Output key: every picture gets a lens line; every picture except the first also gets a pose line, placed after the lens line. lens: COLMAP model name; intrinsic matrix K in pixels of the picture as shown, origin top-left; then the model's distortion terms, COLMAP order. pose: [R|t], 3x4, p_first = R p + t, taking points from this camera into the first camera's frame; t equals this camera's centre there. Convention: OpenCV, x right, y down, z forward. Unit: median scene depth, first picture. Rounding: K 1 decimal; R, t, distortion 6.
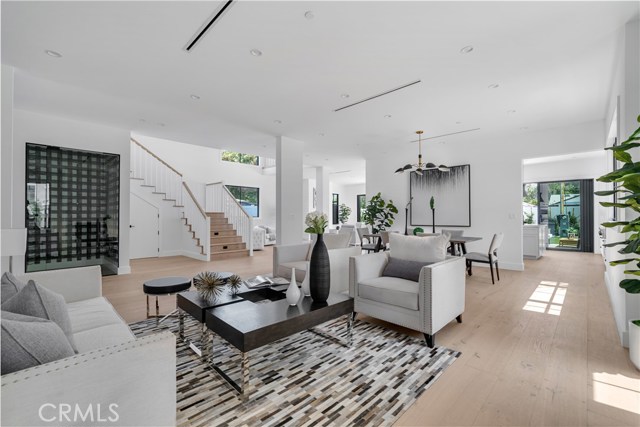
lens RADIAL K [[279.3, 0, 316.4], [0, 279.3, 212.6], [0, 0, 1]] dist [-0.000919, -0.000377]
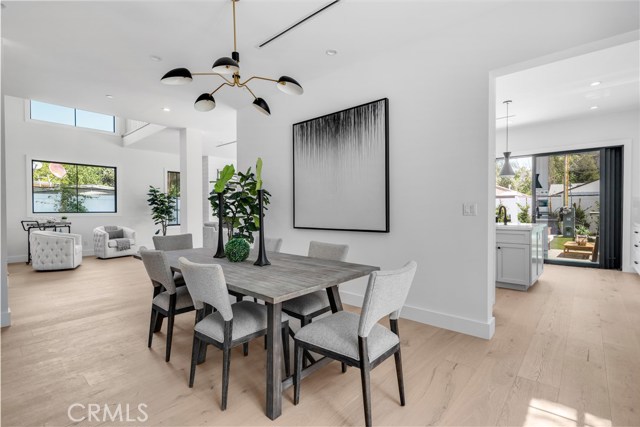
lens RADIAL K [[305.8, 0, 316.8], [0, 305.8, 212.0], [0, 0, 1]] dist [-0.002063, 0.000133]
pose [[0.998928, -0.004095, 0.046118, 0.309825], [0.003257, 0.999828, 0.018236, 0.005318], [-0.046184, -0.018066, 0.998770, 0.374898]]
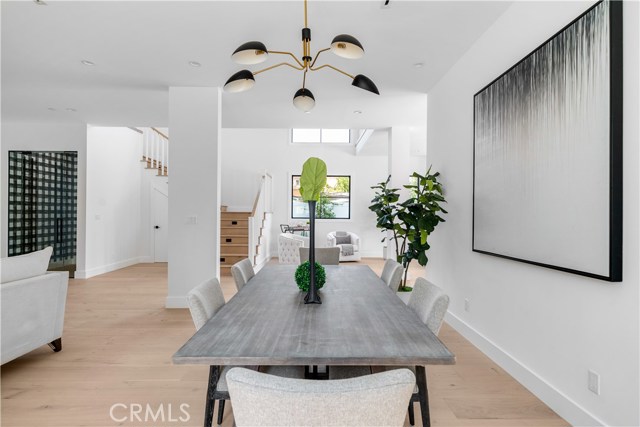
lens RADIAL K [[338.0, 0, 315.8], [0, 338.0, 211.4], [0, 0, 1]] dist [0.014085, -0.000990]
pose [[0.708675, -0.002688, -0.705530, 0.433599], [0.003551, 0.999994, -0.000243, -0.002290], [0.705526, -0.002333, 0.708680, 0.492068]]
